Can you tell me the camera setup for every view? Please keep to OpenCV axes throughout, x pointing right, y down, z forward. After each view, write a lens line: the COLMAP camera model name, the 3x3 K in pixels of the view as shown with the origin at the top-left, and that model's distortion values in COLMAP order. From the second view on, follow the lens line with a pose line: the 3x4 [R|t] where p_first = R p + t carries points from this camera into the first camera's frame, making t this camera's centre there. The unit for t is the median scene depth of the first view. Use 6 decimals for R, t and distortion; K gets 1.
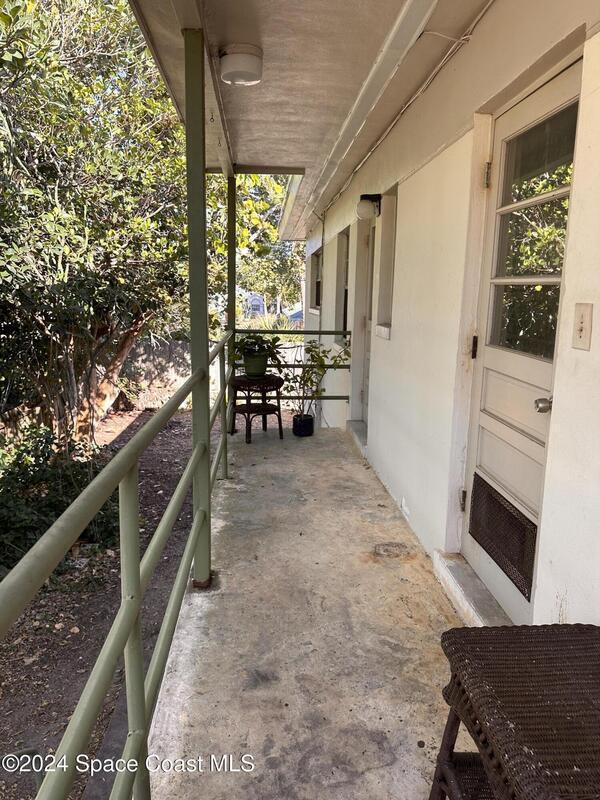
lens RADIAL K [[560.6, 0, 300.0], [0, 560.6, 400.0], [0, 0, 1]] dist [0.085364, -0.115241]
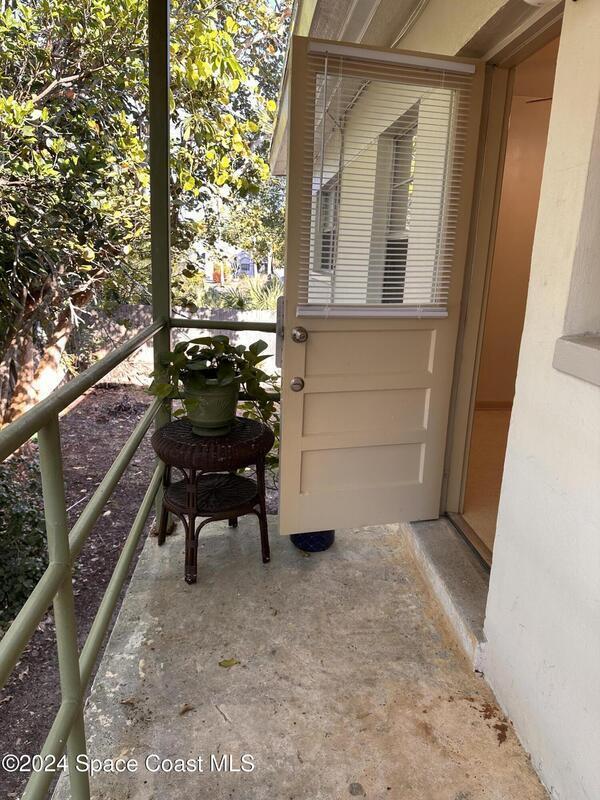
lens RADIAL K [[560.6, 0, 300.0], [0, 560.6, 400.0], [0, 0, 1]] dist [0.085364, -0.115241]
pose [[0.999611, 0.019968, 0.019479, -0.012894], [-0.021238, 0.997504, 0.067340, -0.072243], [-0.018086, -0.067727, 0.997540, 0.410653]]
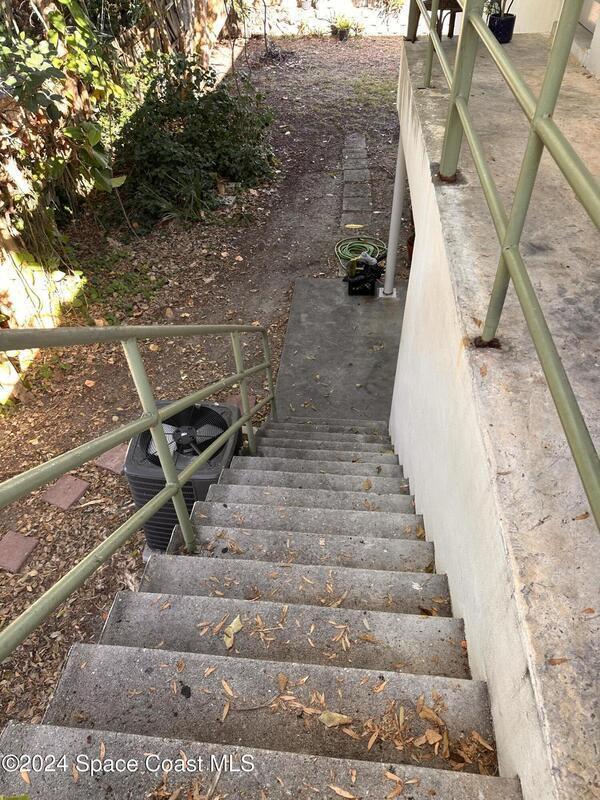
lens RADIAL K [[582.6, 0, 299.9], [0, 582.6, 397.4], [0, 0, 1]] dist [-0.013942, -0.001172]
pose [[0.987584, 0.072303, -0.139461, -0.101293], [0.012999, 0.847123, 0.531238, 0.038138], [0.156551, -0.526455, 0.835666, -0.048891]]
